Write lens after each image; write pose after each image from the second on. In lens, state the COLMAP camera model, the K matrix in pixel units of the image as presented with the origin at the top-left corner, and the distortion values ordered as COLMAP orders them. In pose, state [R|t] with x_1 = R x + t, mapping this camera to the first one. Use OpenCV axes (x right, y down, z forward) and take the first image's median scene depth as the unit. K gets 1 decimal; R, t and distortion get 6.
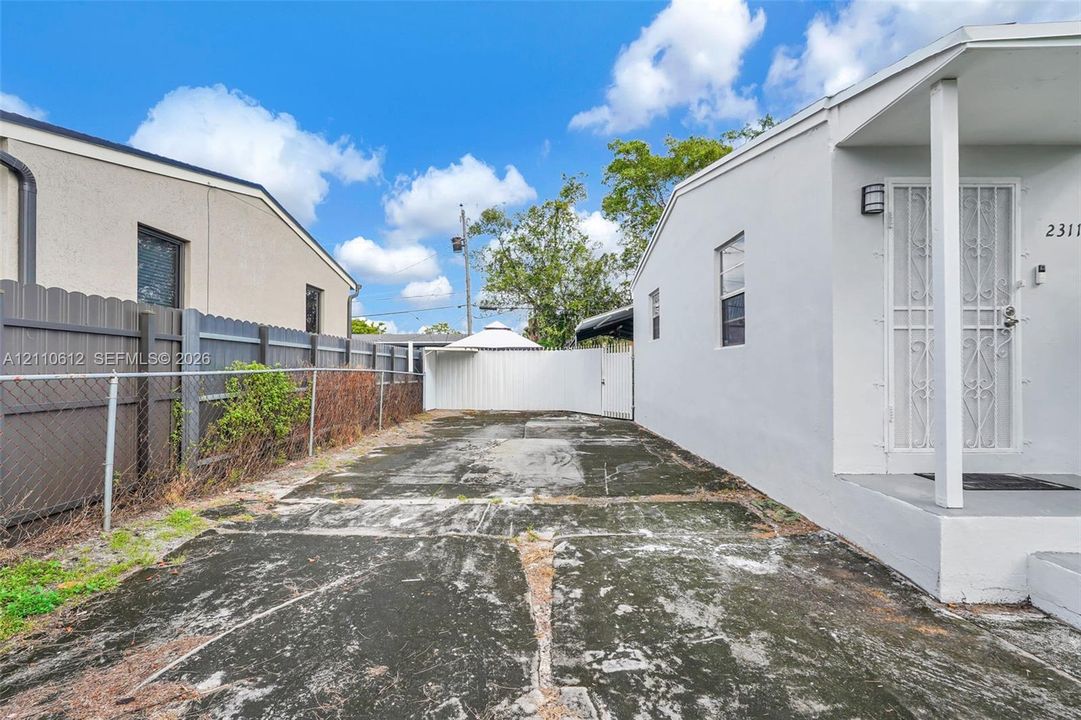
lens RADIAL K [[490.2, 0, 545.3], [0, 490.2, 360.4], [0, 0, 1]] dist [-0.019215, 0.007346]
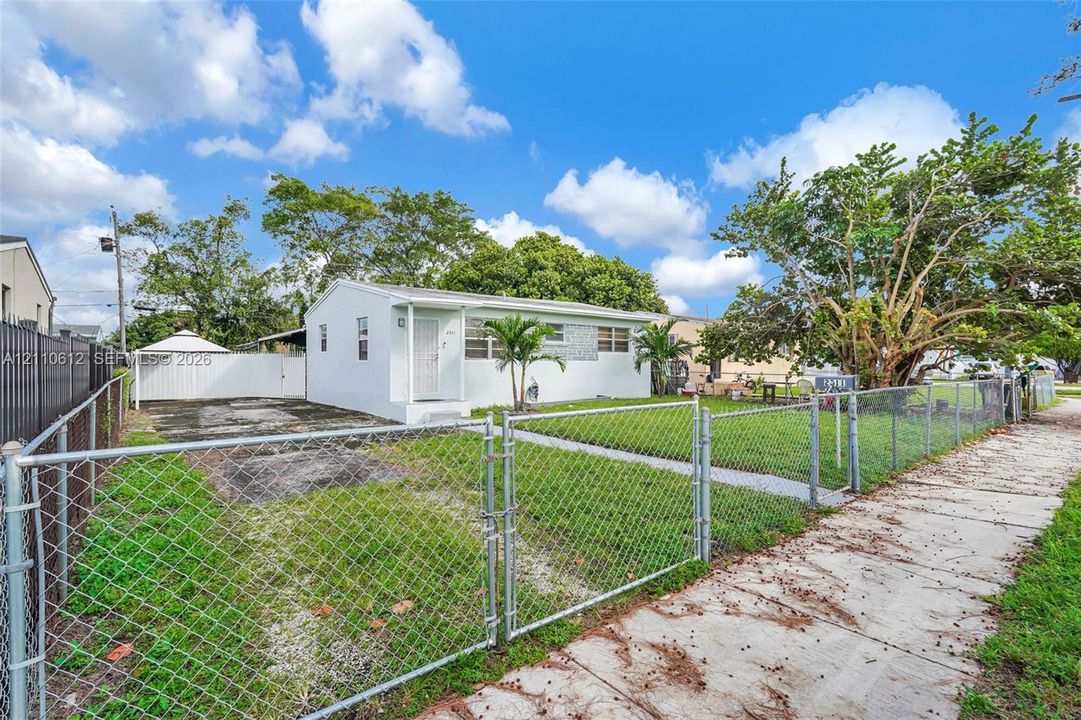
lens RADIAL K [[490.2, 0, 545.3], [0, 490.2, 360.4], [0, 0, 1]] dist [-0.019215, 0.007346]
pose [[0.769282, 0.002819, 0.638903, -0.210354], [-0.012763, 0.999859, 0.010957, -0.029909], [-0.638782, -0.016583, 0.769209, -0.641421]]
